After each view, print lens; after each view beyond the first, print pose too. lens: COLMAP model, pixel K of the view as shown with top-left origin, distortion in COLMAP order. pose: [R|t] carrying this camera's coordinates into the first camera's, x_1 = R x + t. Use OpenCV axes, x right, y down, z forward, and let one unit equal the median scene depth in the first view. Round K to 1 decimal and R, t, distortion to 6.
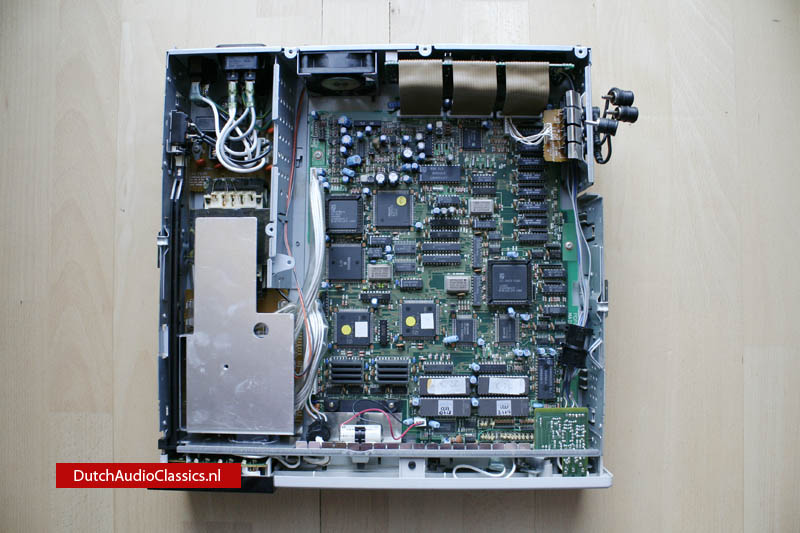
lens RADIAL K [[689.6, 0, 402.4], [0, 689.6, 262.1], [0, 0, 1]] dist [-0.143534, 0.077842]
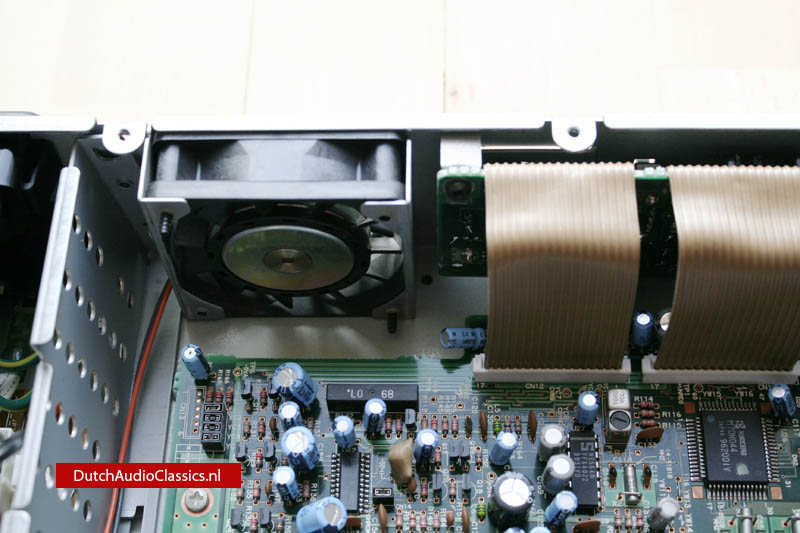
lens RADIAL K [[1321.3, 0, 399.8], [0, 1321.3, 256.5], [0, 0, 1]] dist [-0.014377, 0.000000]
pose [[0.999718, 0.010746, -0.021181, -0.028307], [-0.018930, 0.899128, -0.437276, -0.008683], [0.014346, 0.437553, 0.899078, 0.471687]]
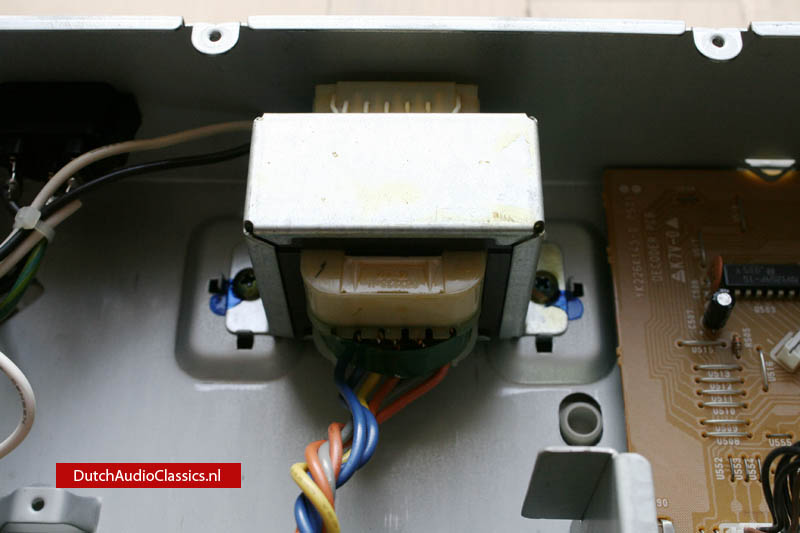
lens RADIAL K [[1073.1, 0, 399.8], [0, 1073.1, 264.9], [0, 0, 1]] dist [-0.046647, 0.000000]
pose [[0.999947, 0.008219, 0.006168, -0.090355], [-0.004695, 0.899378, -0.437147, -0.044490], [-0.009140, 0.437095, 0.899369, 0.619198]]
